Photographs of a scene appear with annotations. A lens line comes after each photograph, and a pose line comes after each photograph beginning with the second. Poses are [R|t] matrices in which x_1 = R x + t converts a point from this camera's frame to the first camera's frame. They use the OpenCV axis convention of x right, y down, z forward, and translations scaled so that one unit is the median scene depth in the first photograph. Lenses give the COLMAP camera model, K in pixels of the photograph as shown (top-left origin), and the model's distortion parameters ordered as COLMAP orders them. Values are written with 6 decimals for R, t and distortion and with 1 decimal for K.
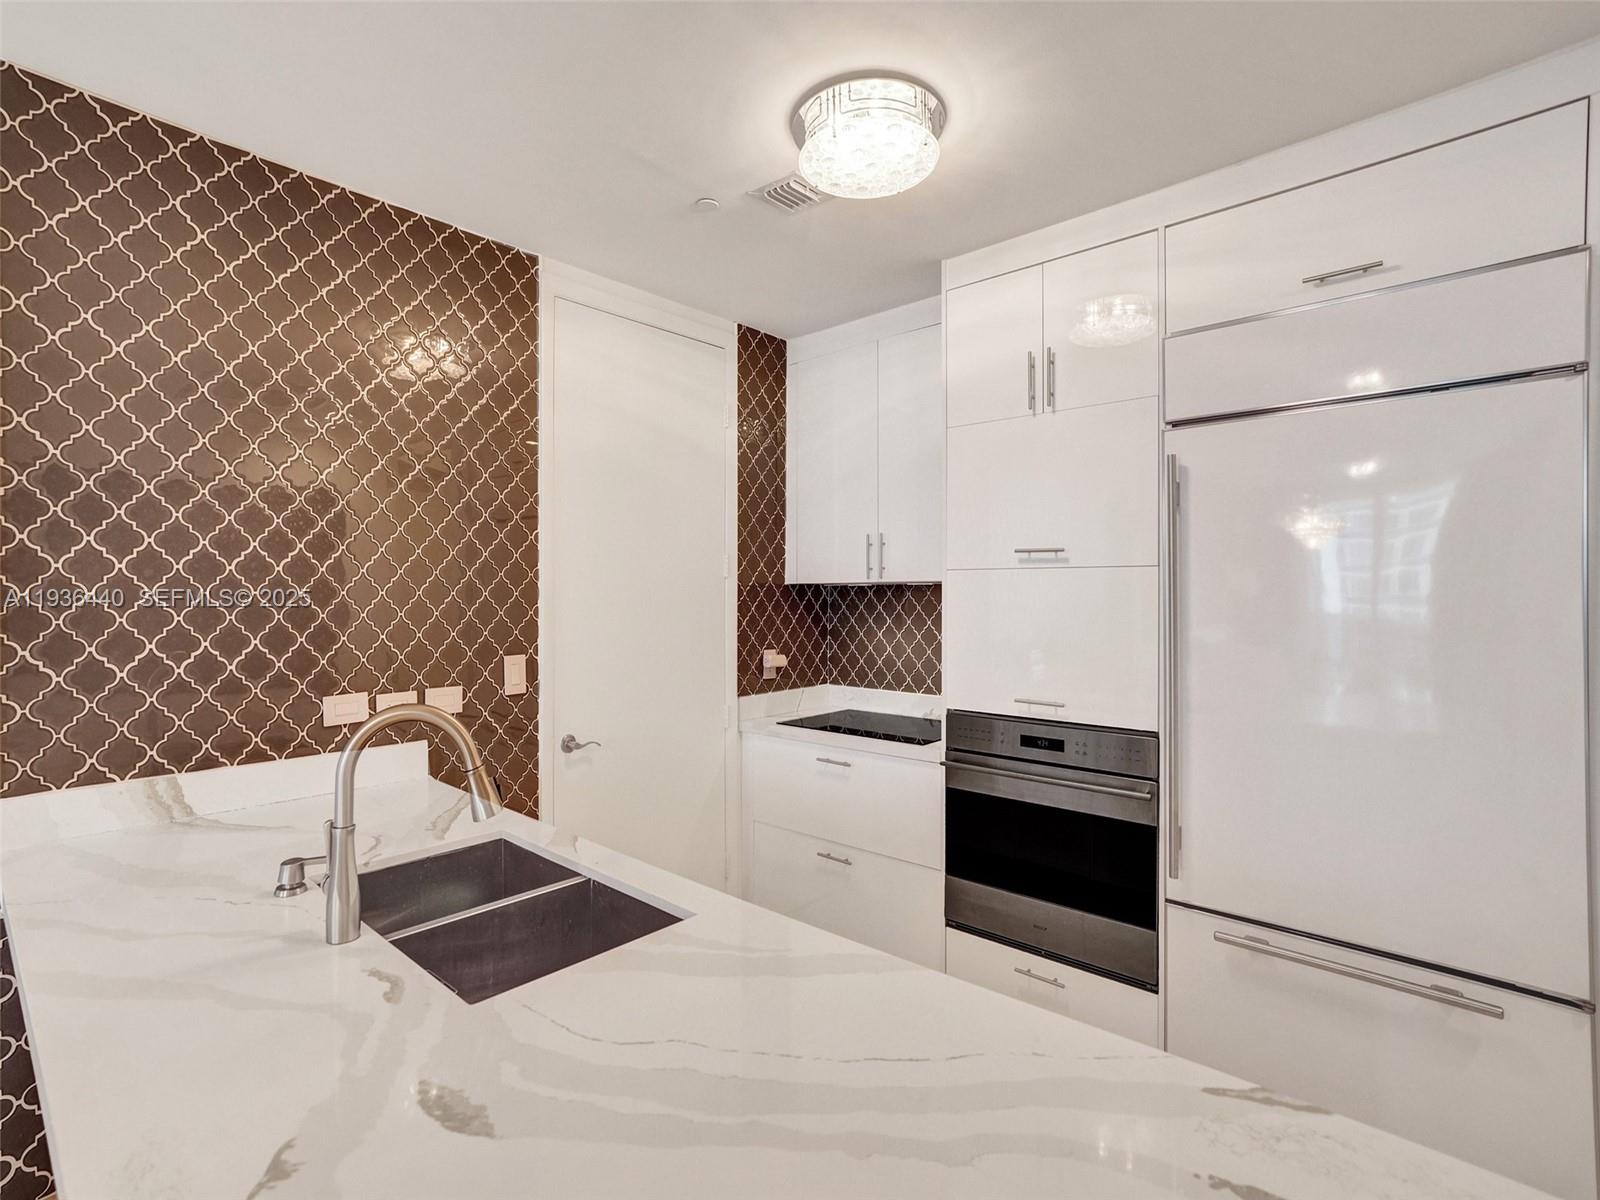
lens RADIAL K [[771.1, 0, 803.6], [0, 771.1, 591.8], [0, 0, 1]] dist [-0.041771, 0.027828]
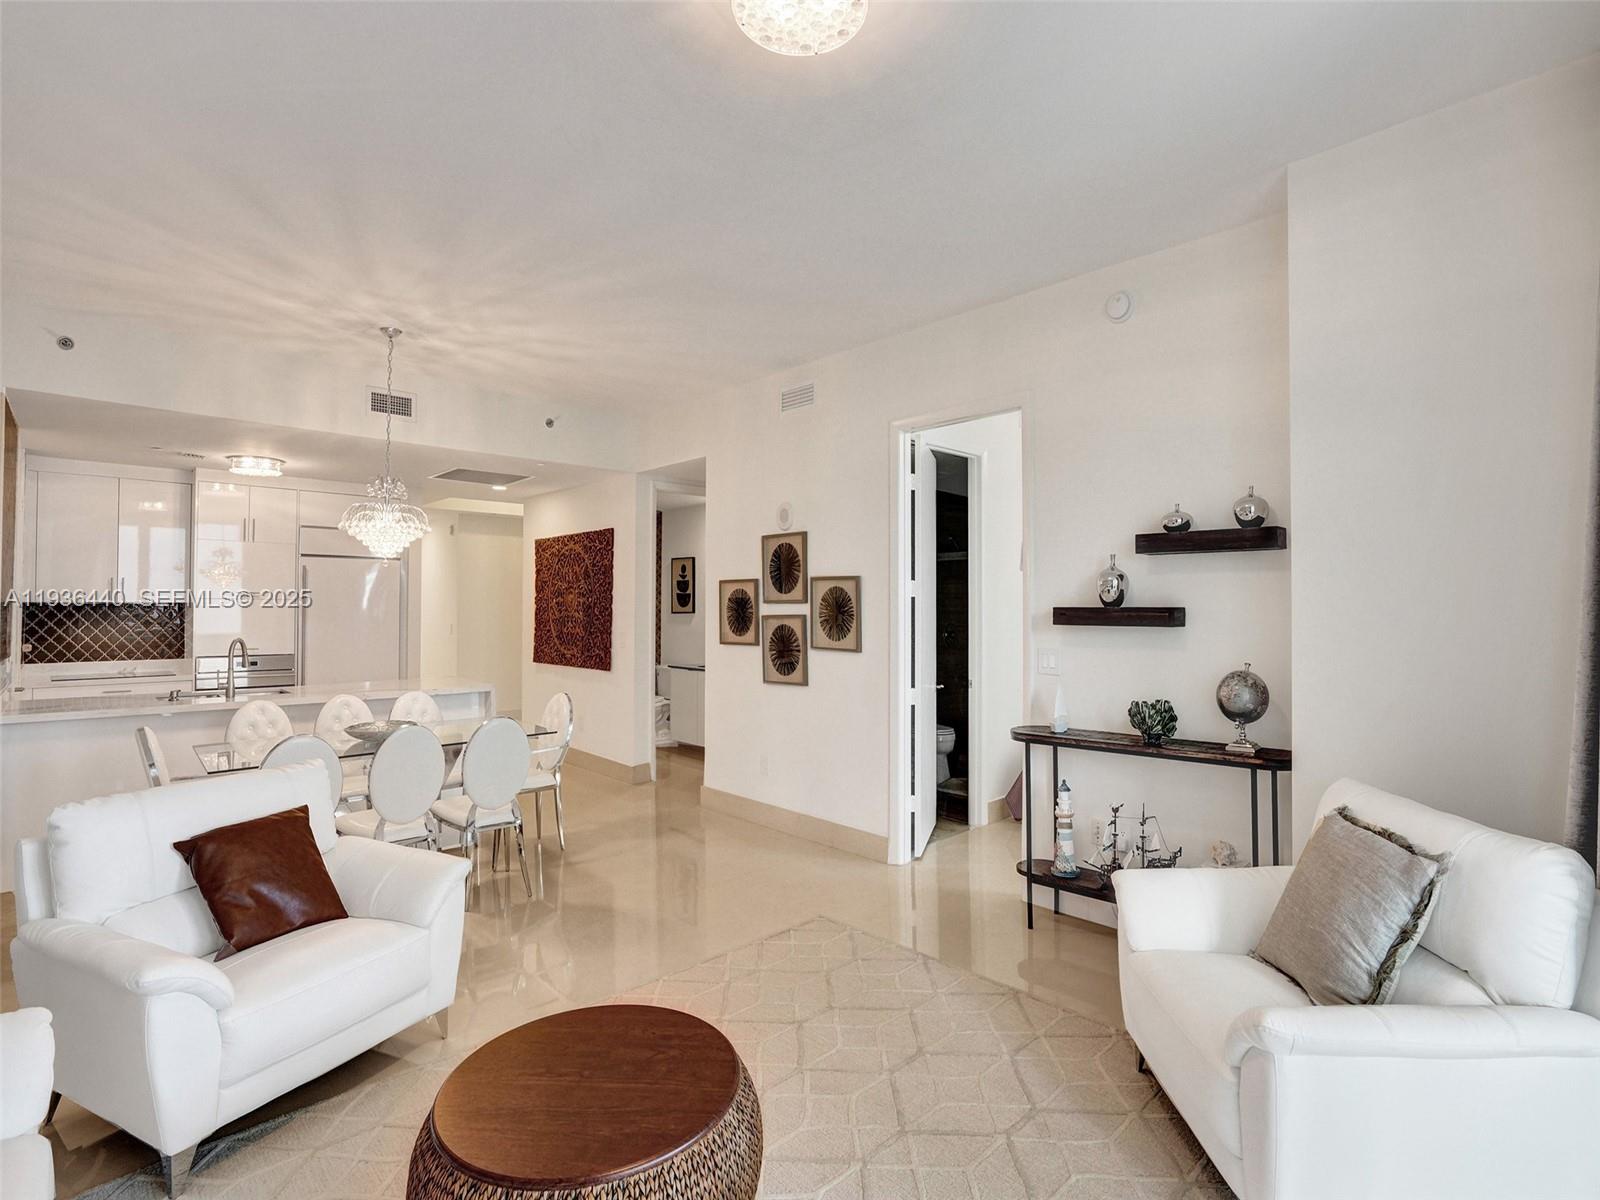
lens RADIAL K [[783.6, 0, 817.8], [0, 783.6, 597.5], [0, 0, 1]] dist [-0.052196, 0.025775]
pose [[0.069735, 0.015629, 0.997443, -2.099563], [-0.006490, 0.999863, -0.015213, -0.008580], [-0.997544, -0.005413, 0.069827, -1.115847]]
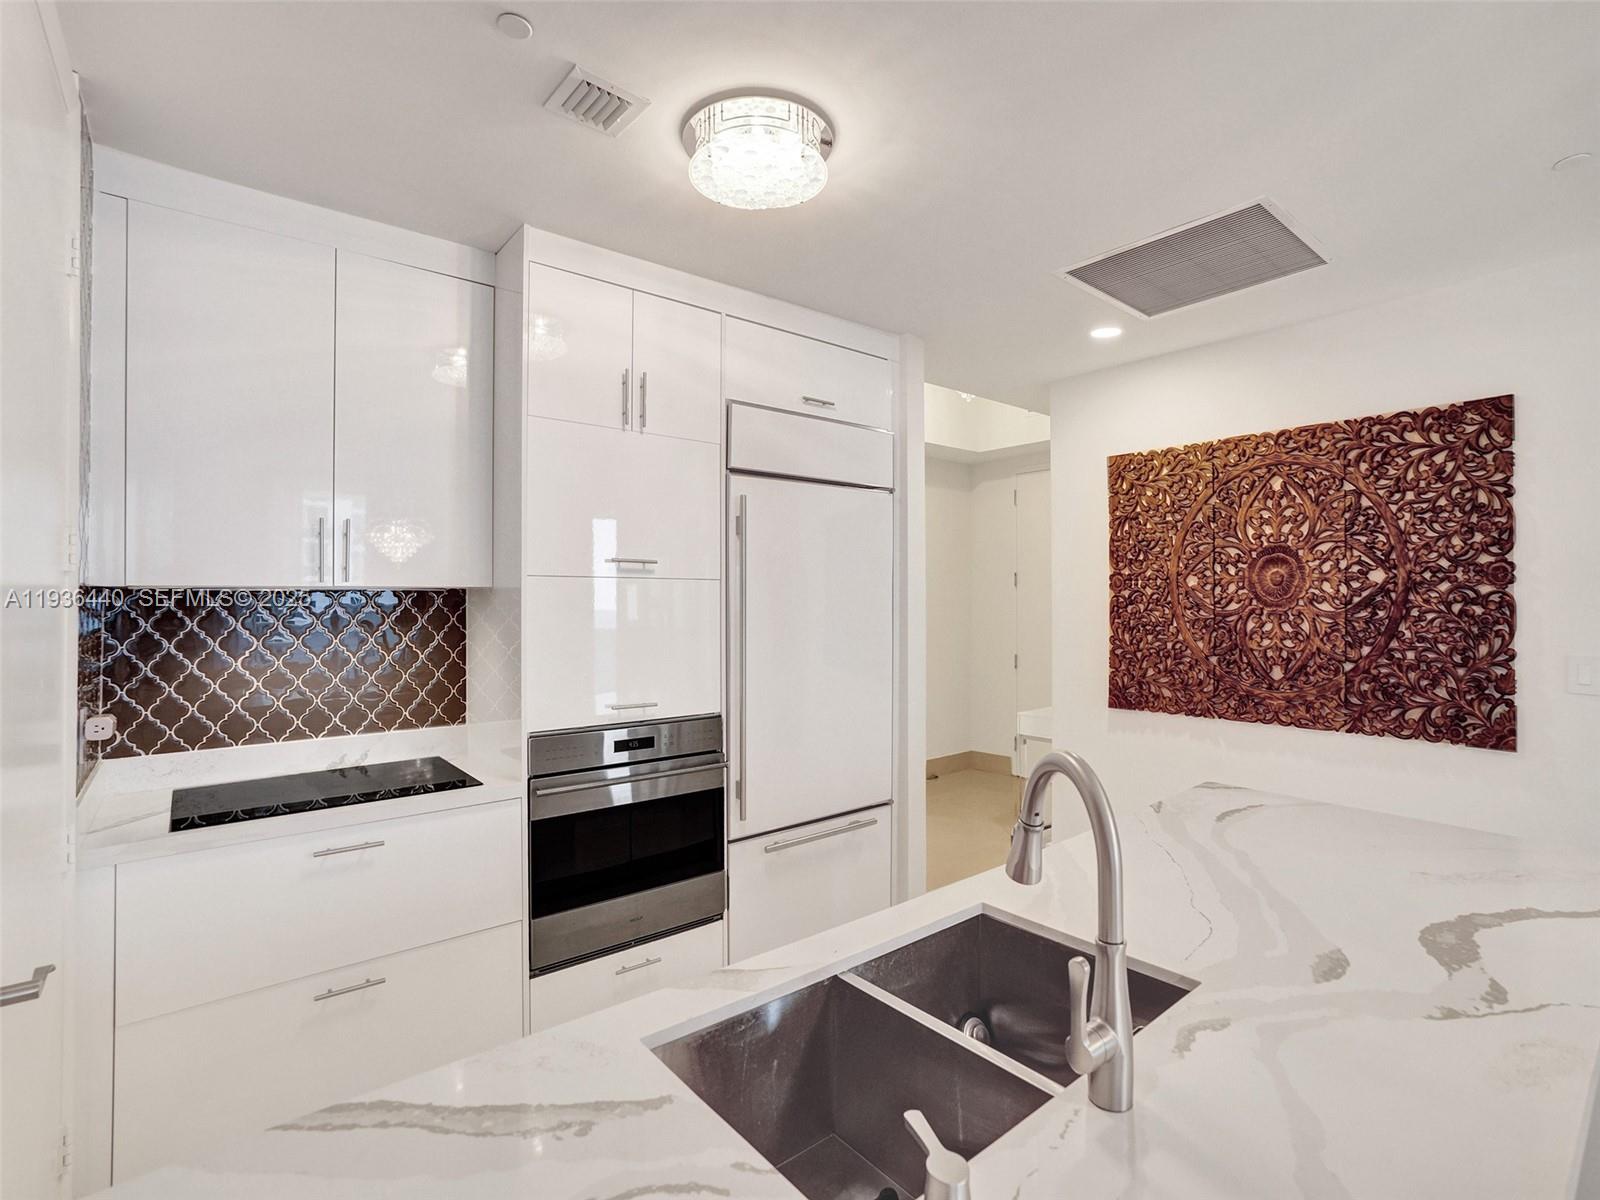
lens RADIAL K [[765.5, 0, 810.5], [0, 765.5, 593.9], [0, 0, 1]] dist [-0.047244, 0.023226]
pose [[0.152154, 0.006899, 0.988333, -0.642721], [-0.000231, 0.999976, -0.006944, -0.001644], [-0.988357, 0.000828, 0.152152, 0.562043]]
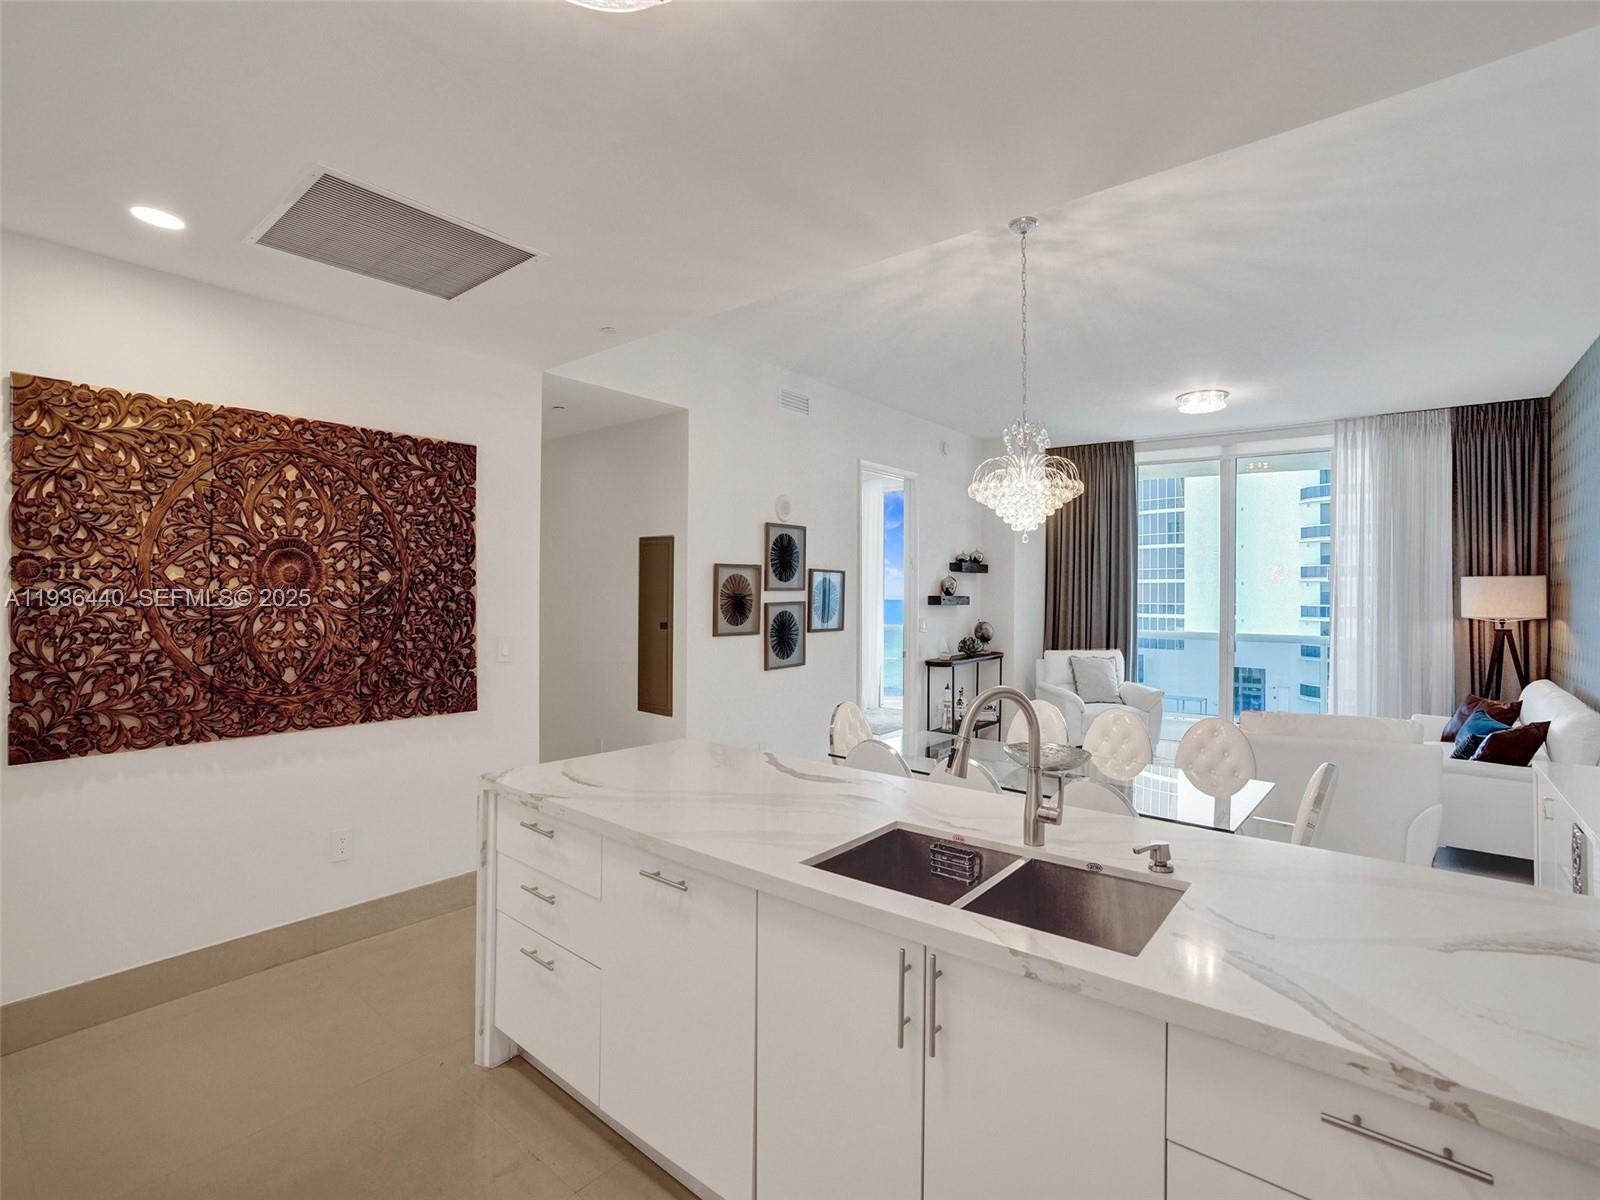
lens RADIAL K [[746.0, 0, 812.3], [0, 746.0, 595.6], [0, 0, 1]] dist [-0.046806, 0.022478]
pose [[-0.998576, -0.007229, -0.052847, -0.050017], [-0.007075, 0.999970, -0.003110, -0.005441], [0.052868, -0.002731, -0.998598, 1.154460]]
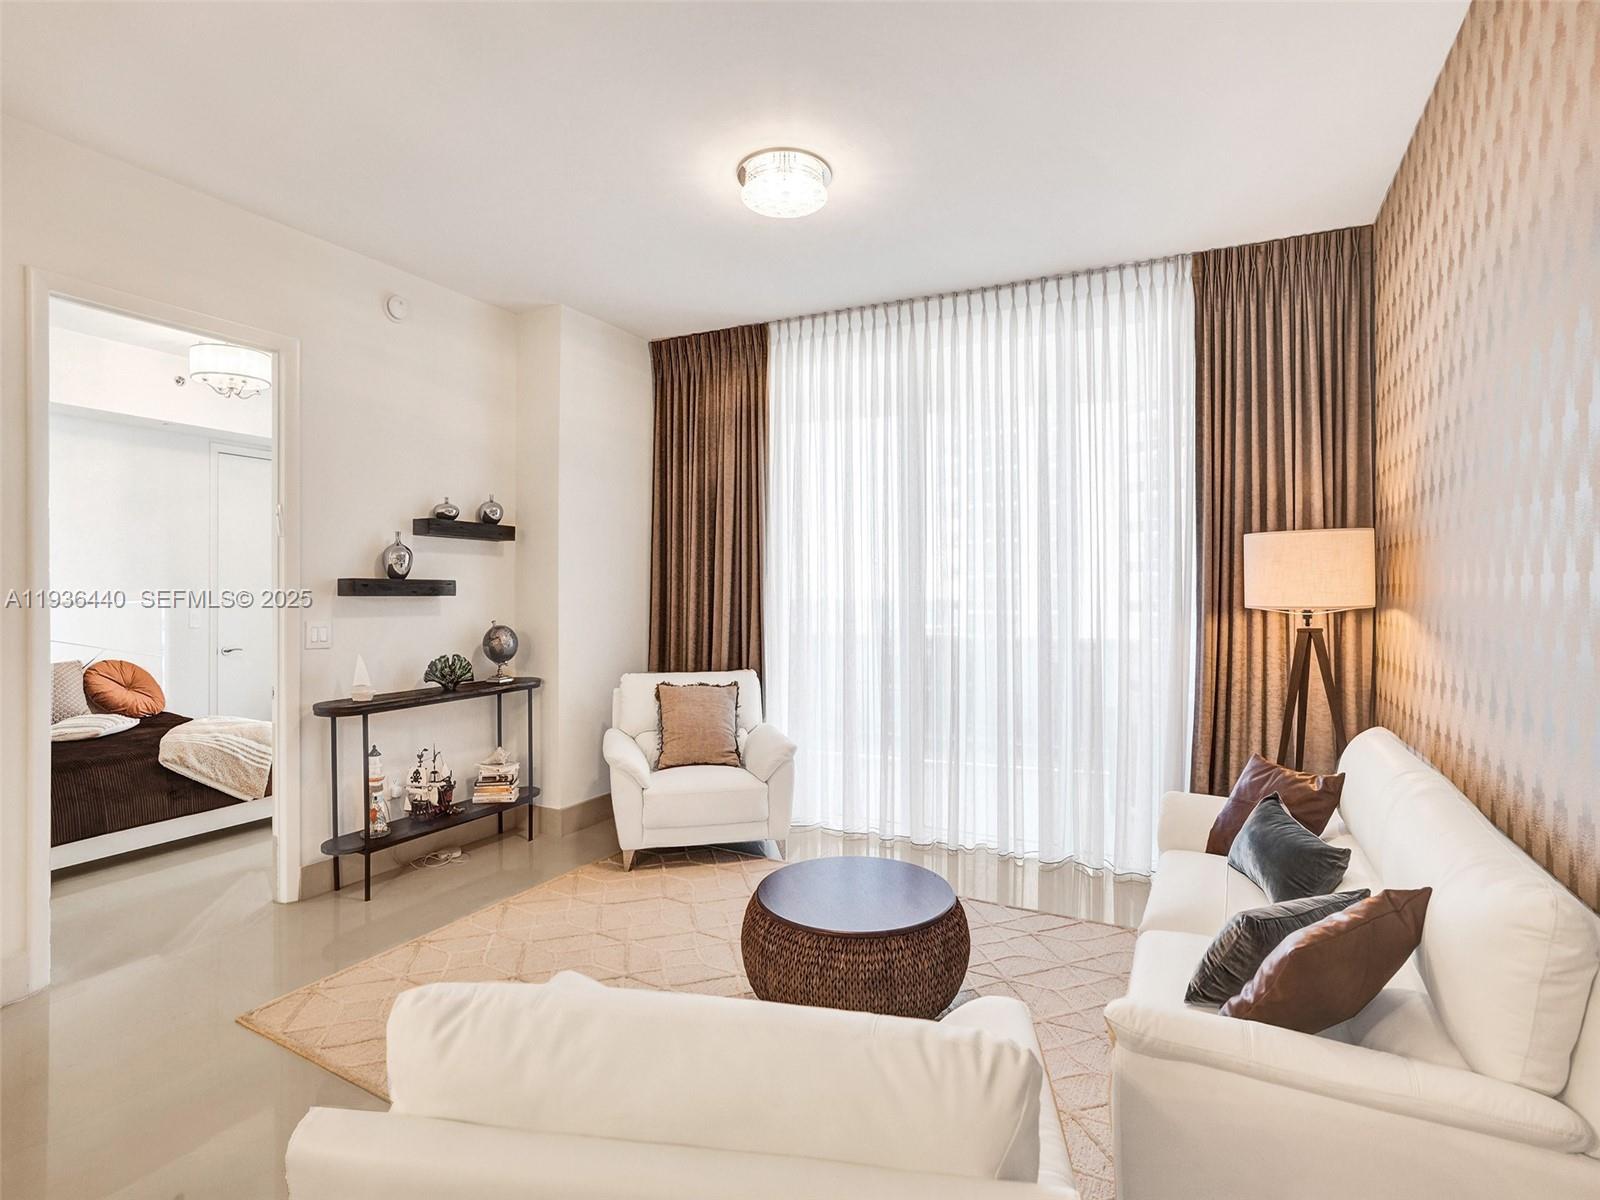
lens RADIAL K [[783.6, 0, 817.8], [0, 783.6, 597.5], [0, 0, 1]] dist [-0.052196, 0.025775]
pose [[-0.968767, 0.001093, -0.247970, -1.113167], [0.001508, 0.999998, -0.001484, 0.023908], [0.247968, -0.001811, -0.968767, 0.133573]]
